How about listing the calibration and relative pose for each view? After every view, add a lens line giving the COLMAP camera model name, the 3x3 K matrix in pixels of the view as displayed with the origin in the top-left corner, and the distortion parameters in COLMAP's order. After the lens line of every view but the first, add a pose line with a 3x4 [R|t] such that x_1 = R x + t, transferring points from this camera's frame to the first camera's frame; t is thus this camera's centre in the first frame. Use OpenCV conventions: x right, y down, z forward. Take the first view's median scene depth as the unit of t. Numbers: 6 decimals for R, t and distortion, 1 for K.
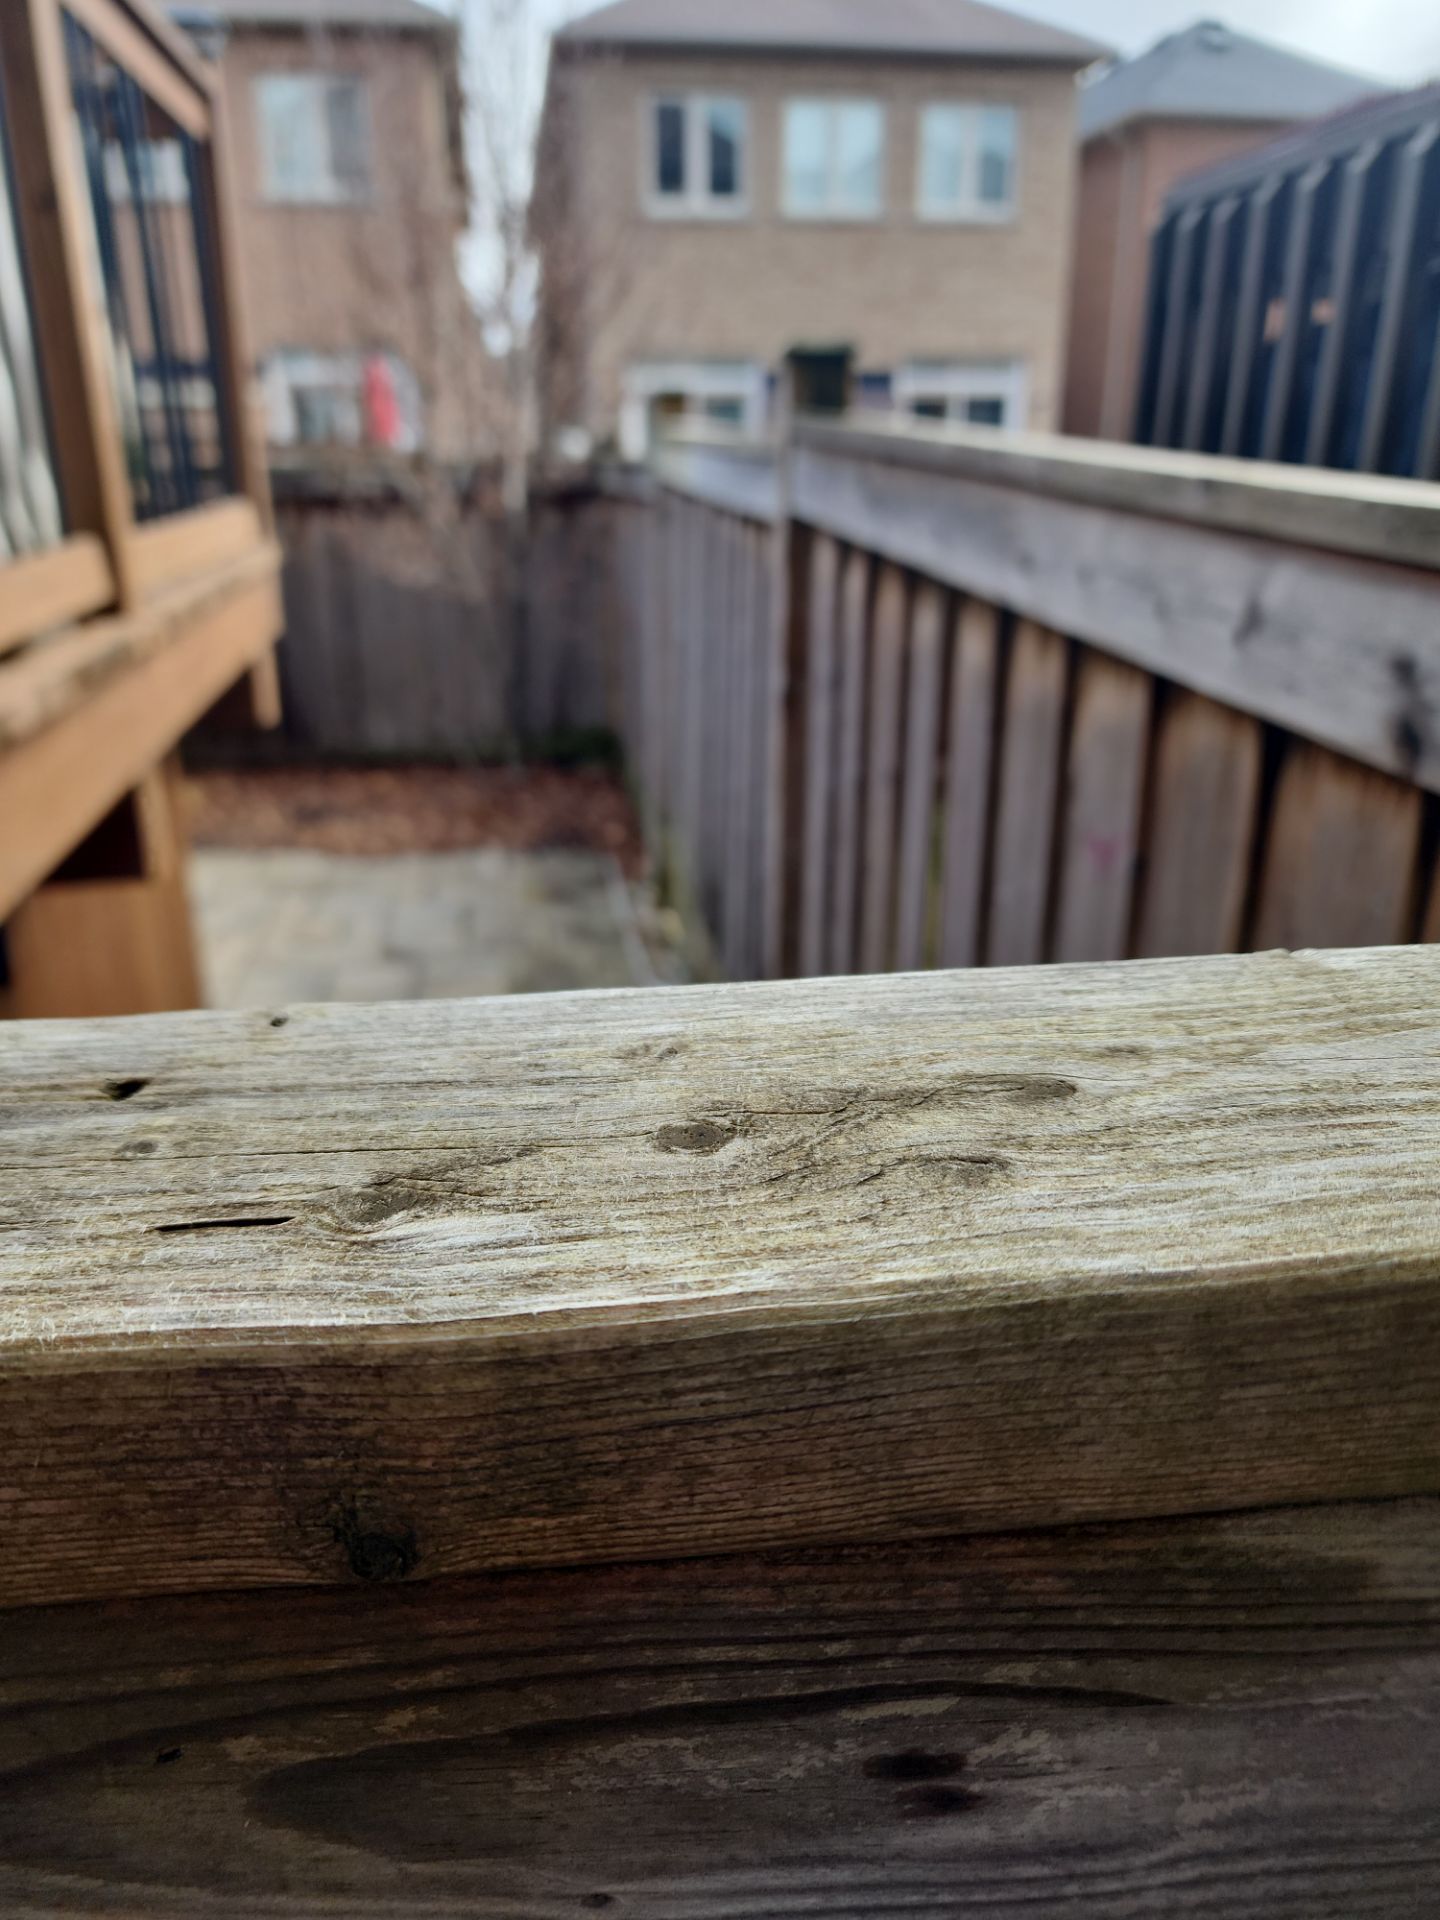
lens RADIAL K [[1268.9, 0, 720.0], [0, 1268.9, 960.0], [0, 0, 1]] dist [0.069483, -0.056740]
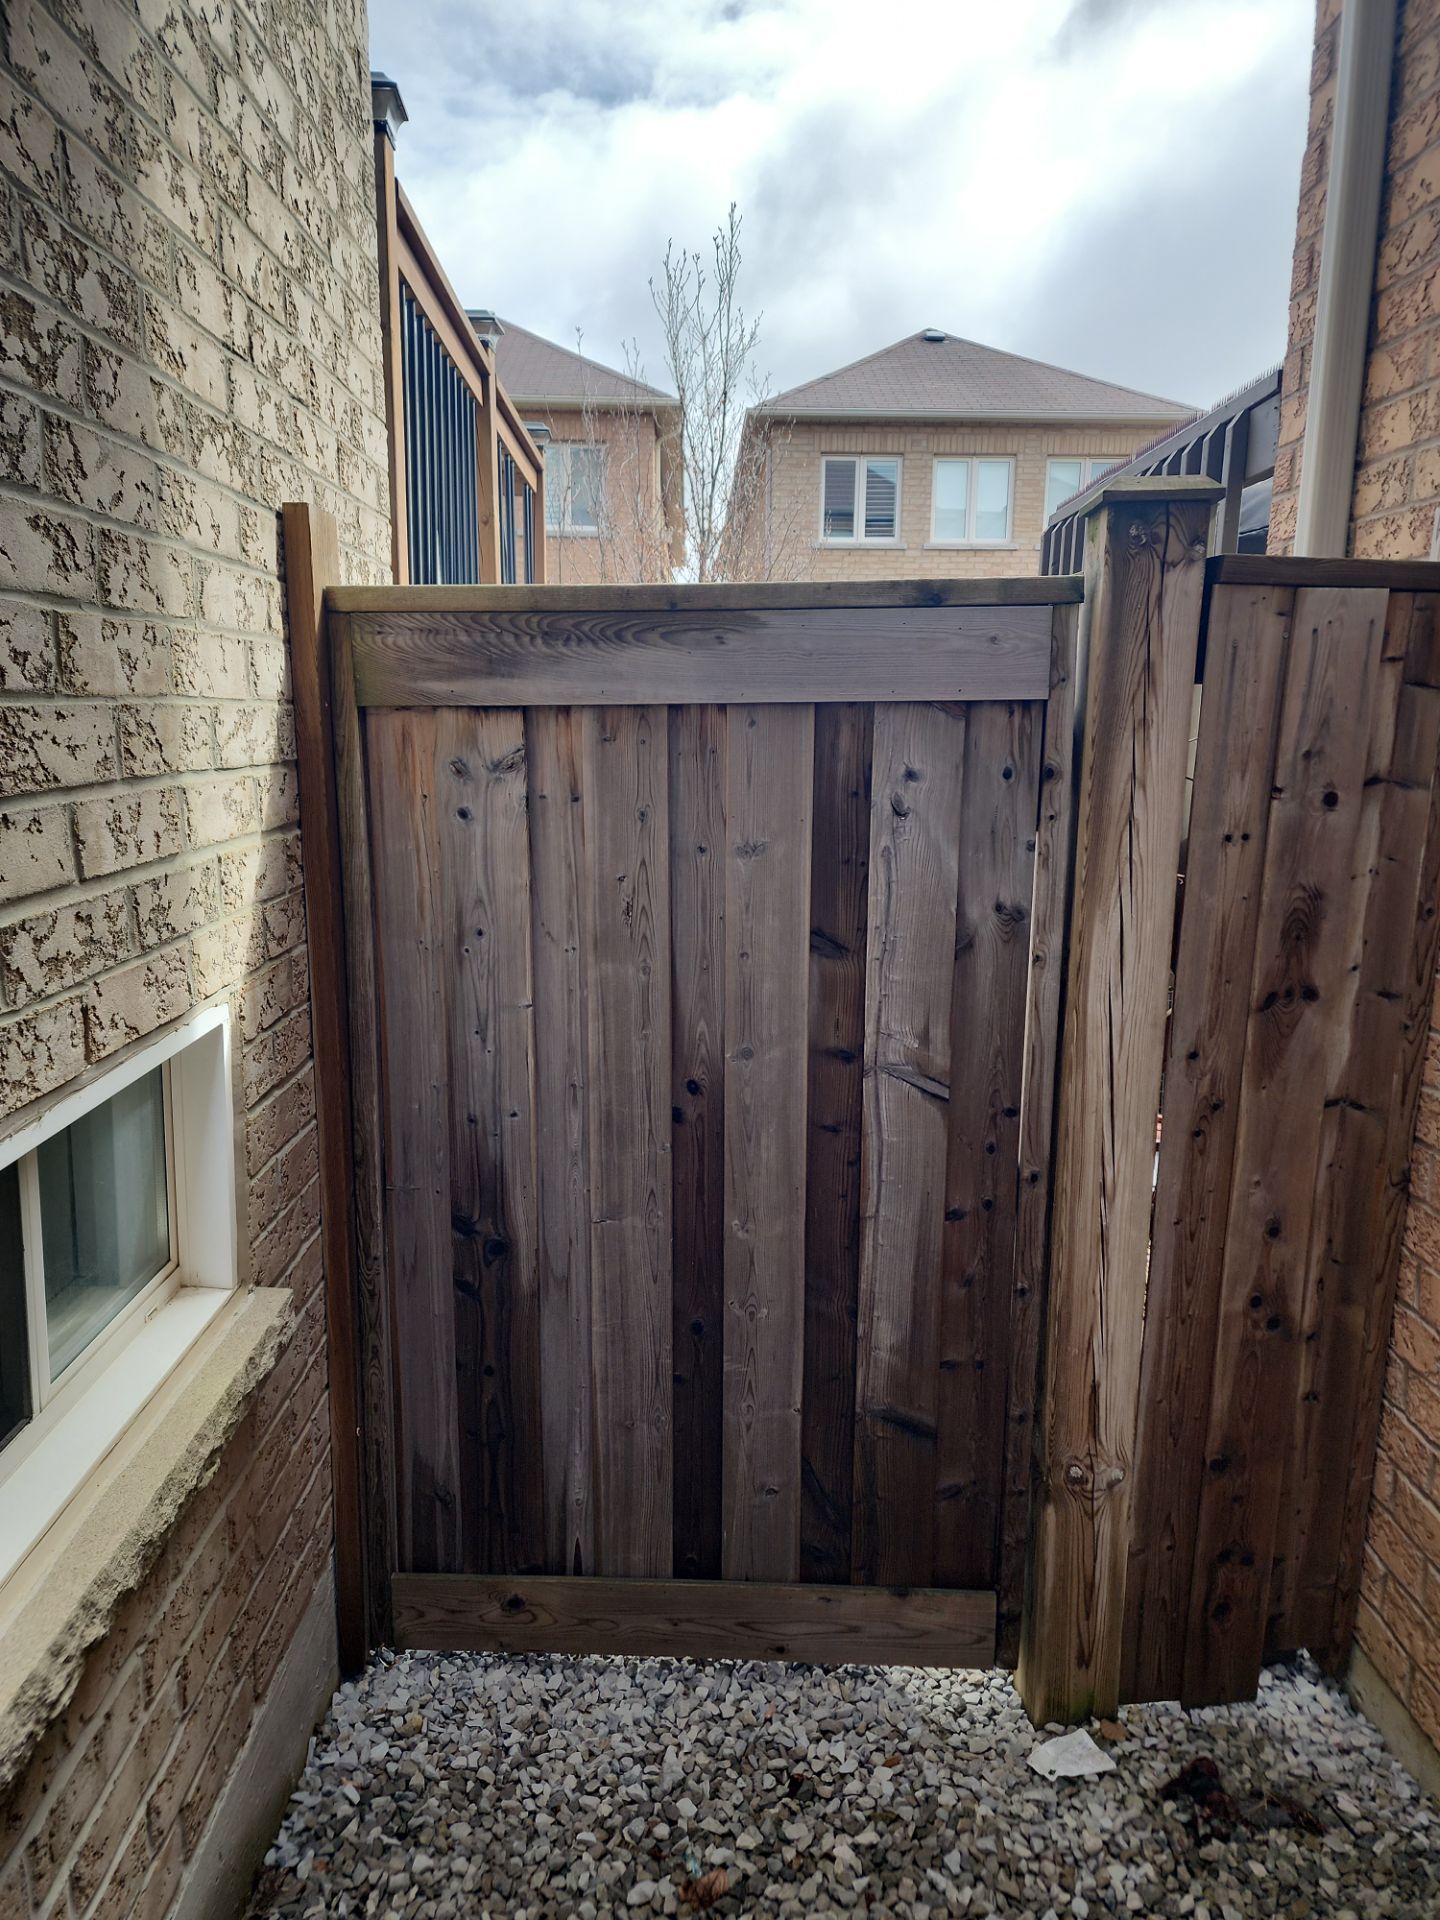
lens RADIAL K [[1268.9, 0, 720.0], [0, 1268.9, 960.0], [0, 0, 1]] dist [0.069483, -0.056740]
pose [[0.991959, 0.043631, -0.118797, 0.017971], [-0.067726, 0.975981, -0.207063, 0.063741], [0.106909, 0.213443, 0.971088, -0.101874]]
